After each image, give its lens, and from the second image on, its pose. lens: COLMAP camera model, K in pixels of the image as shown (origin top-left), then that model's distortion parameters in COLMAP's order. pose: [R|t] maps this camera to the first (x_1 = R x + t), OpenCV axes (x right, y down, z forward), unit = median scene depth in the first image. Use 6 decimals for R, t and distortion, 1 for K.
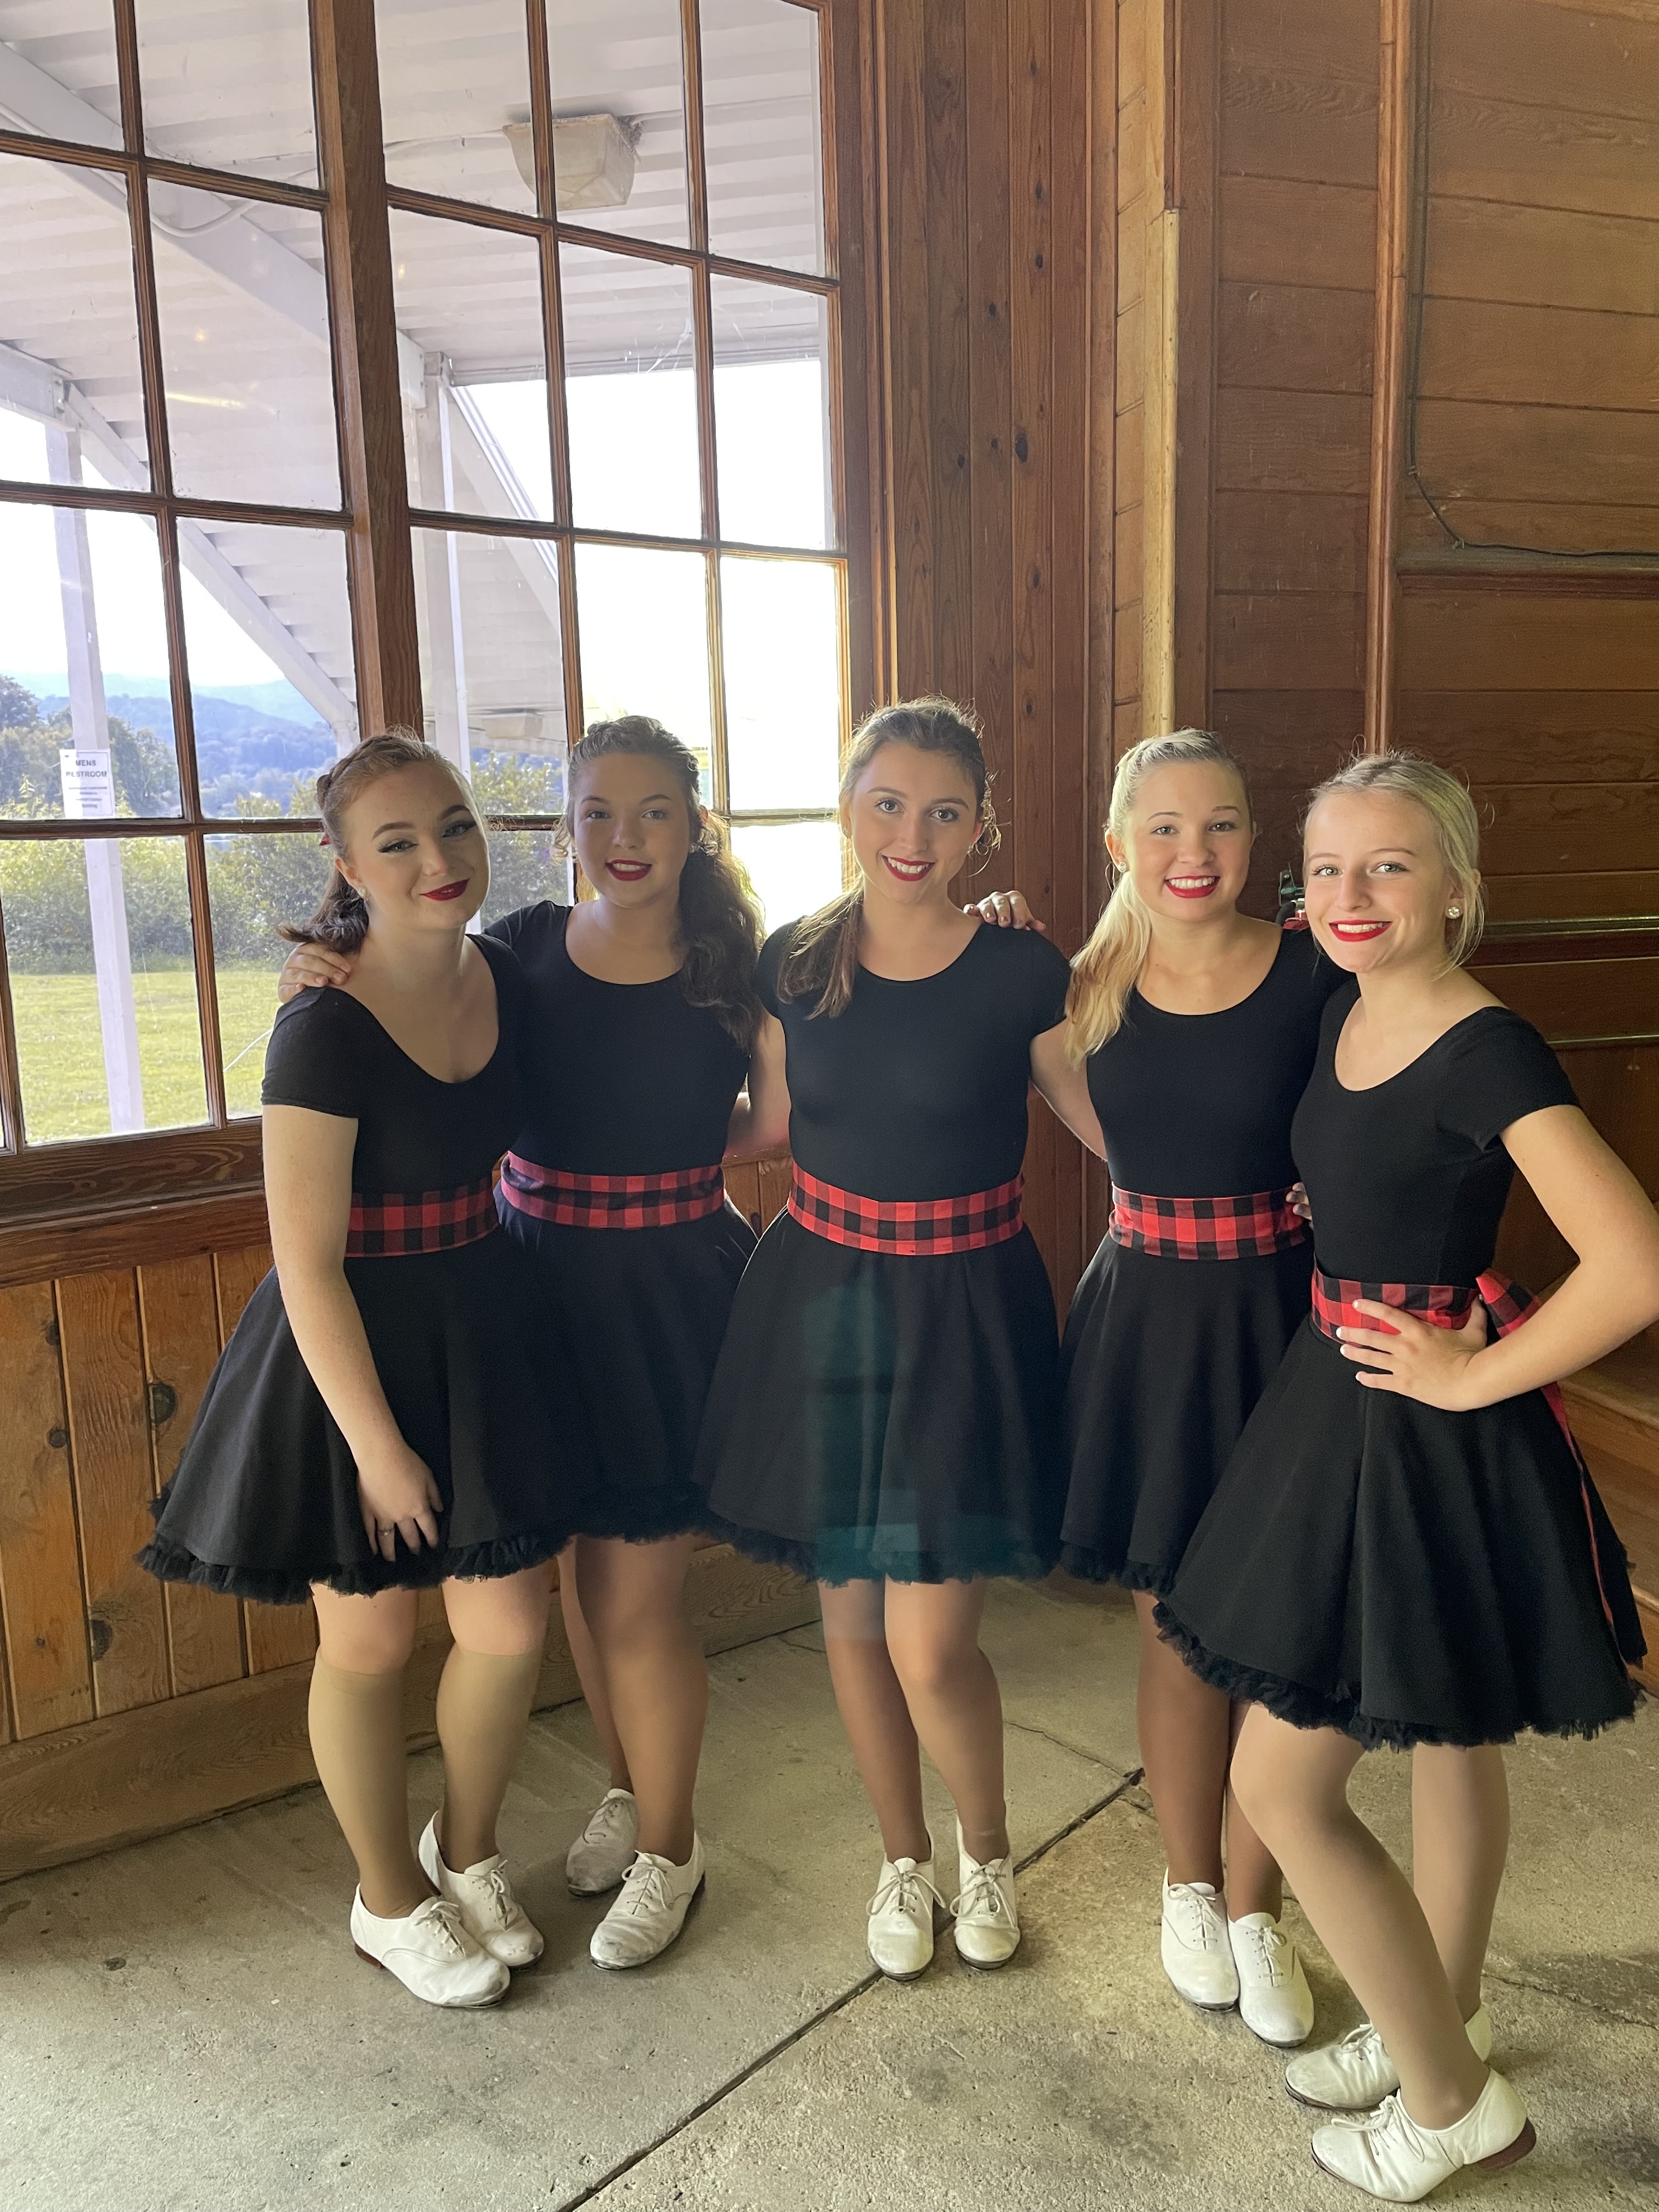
lens RADIAL K [[1672.6, 0, 826.8], [0, 1672.6, 1112.0], [0, 0, 1]] dist [0.078226, -0.053408]
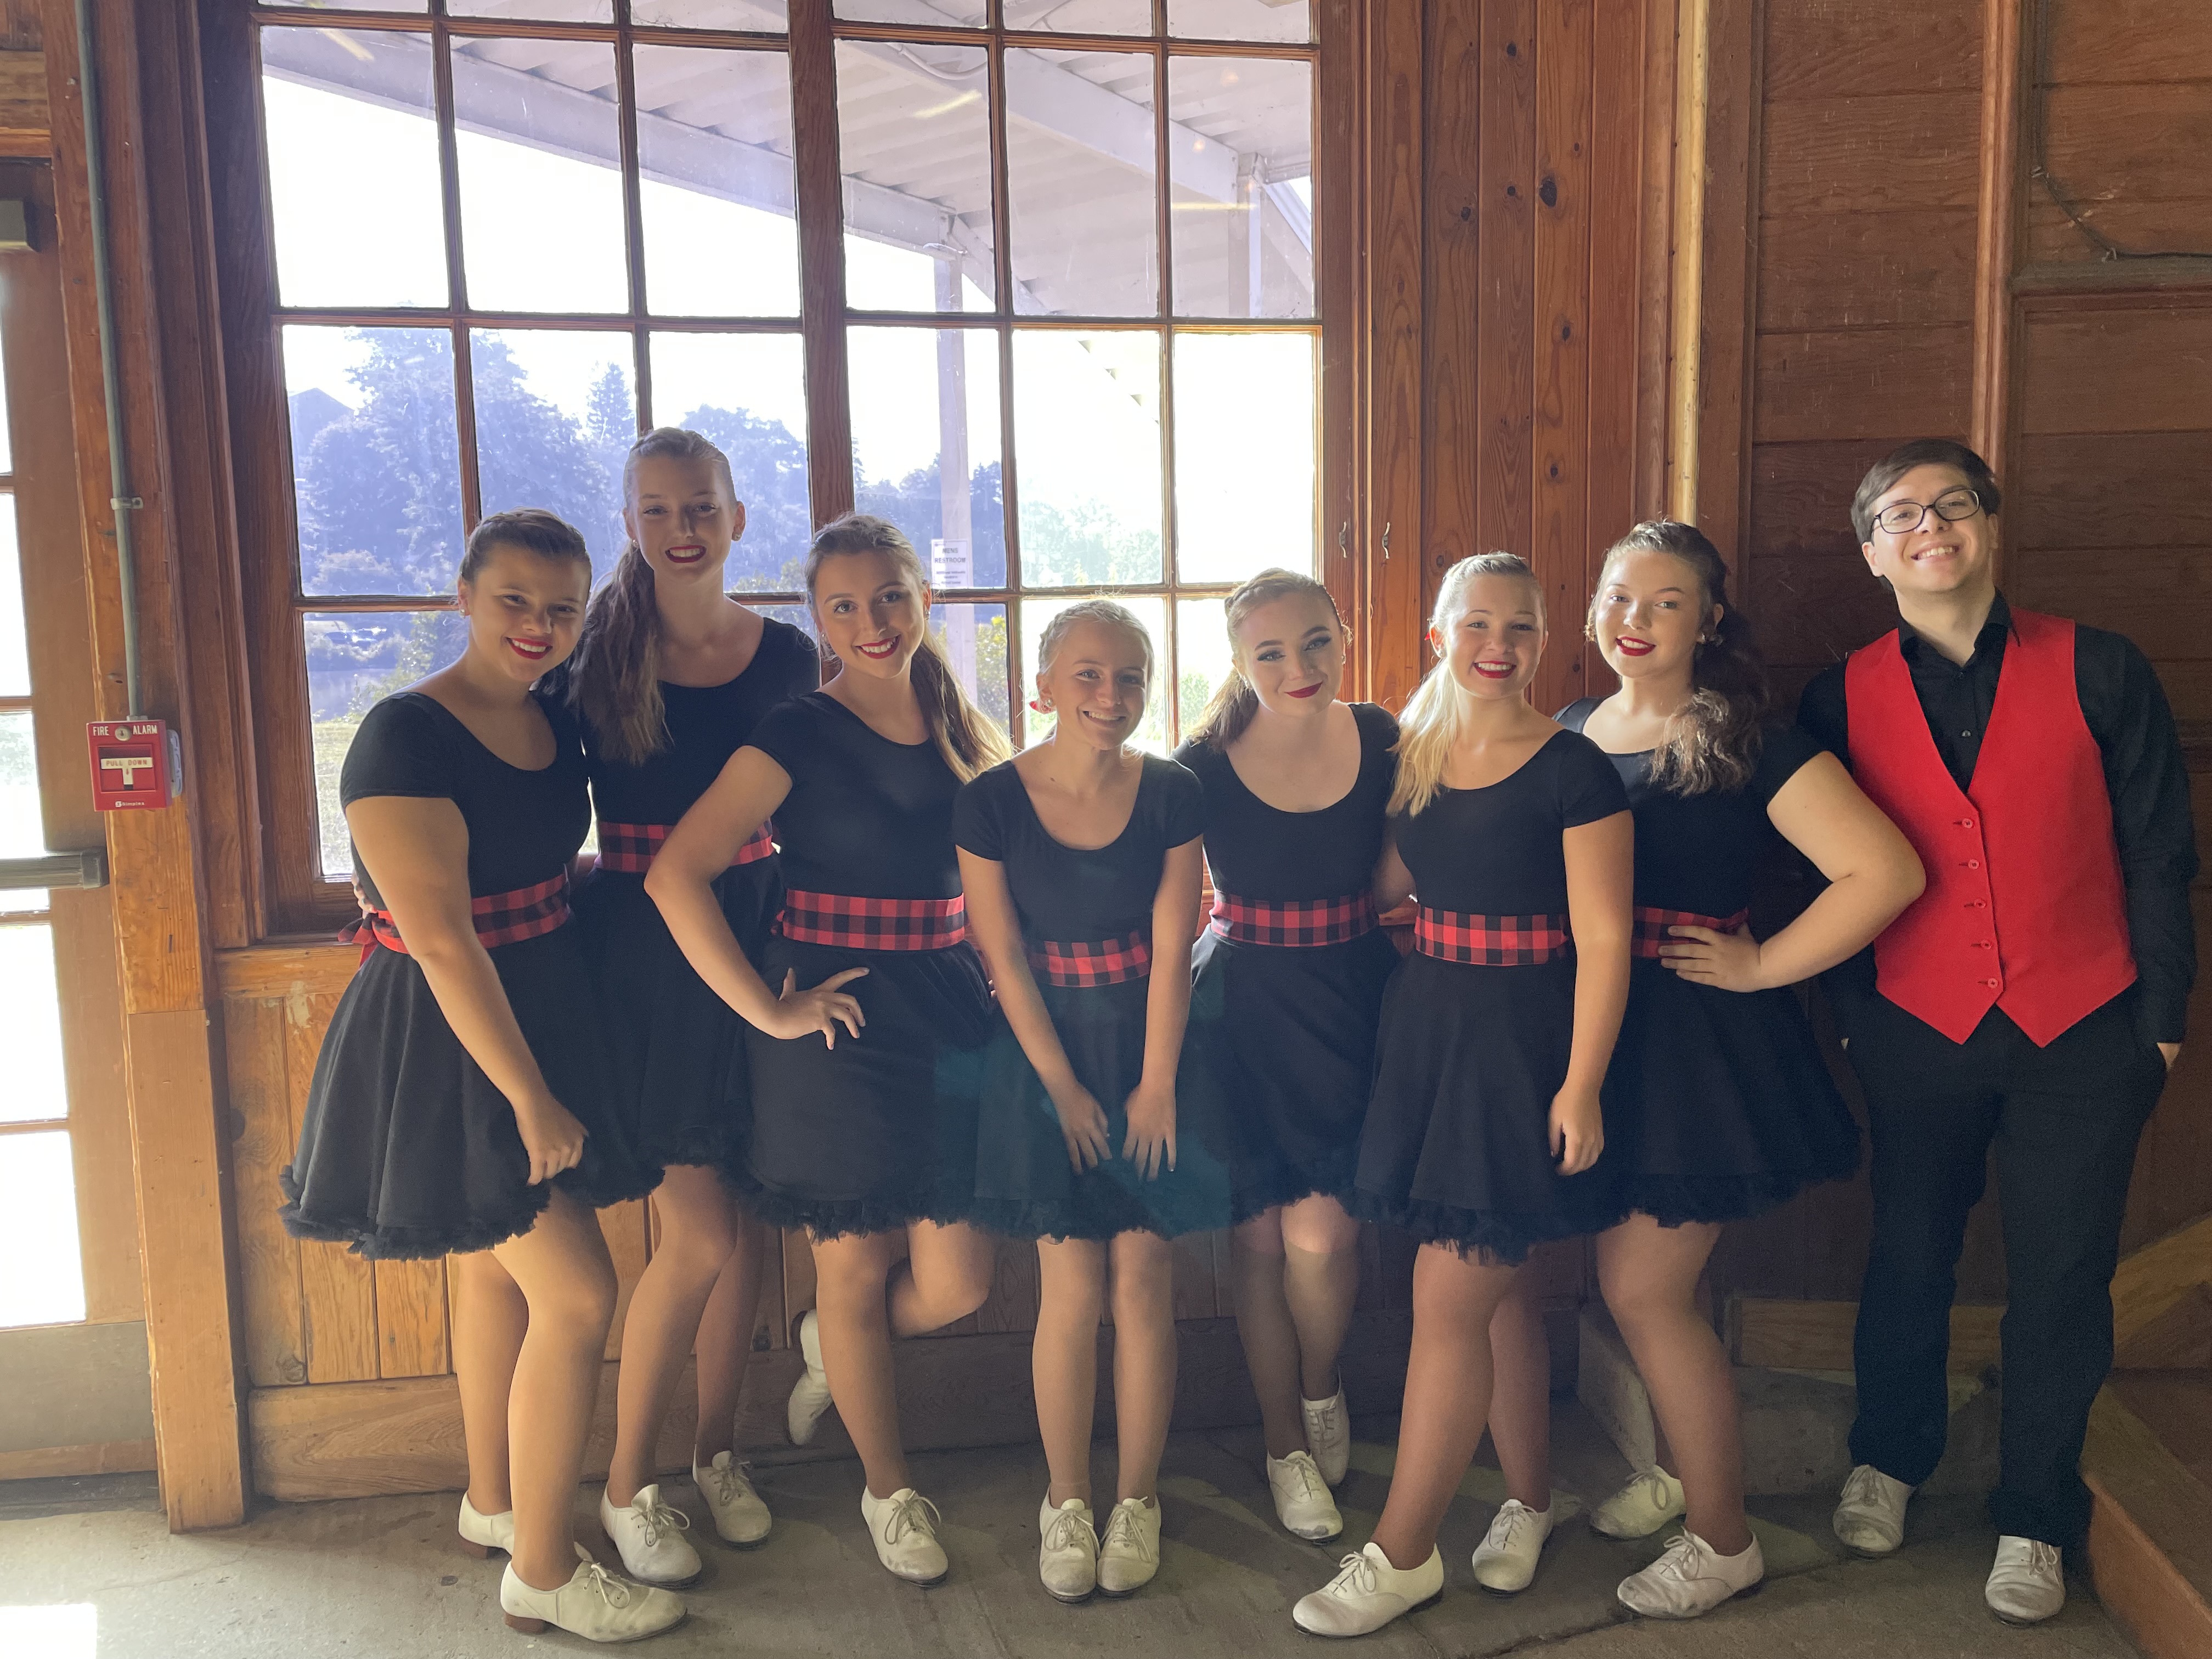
lens RADIAL K [[1672.6, 0, 1085.5], [0, 1672.6, 829.1], [0, 0, 1]] dist [0.078226, -0.053408]
pose [[0.912741, 0.056432, -0.404623, 0.279858], [-0.071289, 0.997219, -0.021732, -0.007394], [0.402271, 0.048681, 0.914225, 0.067809]]
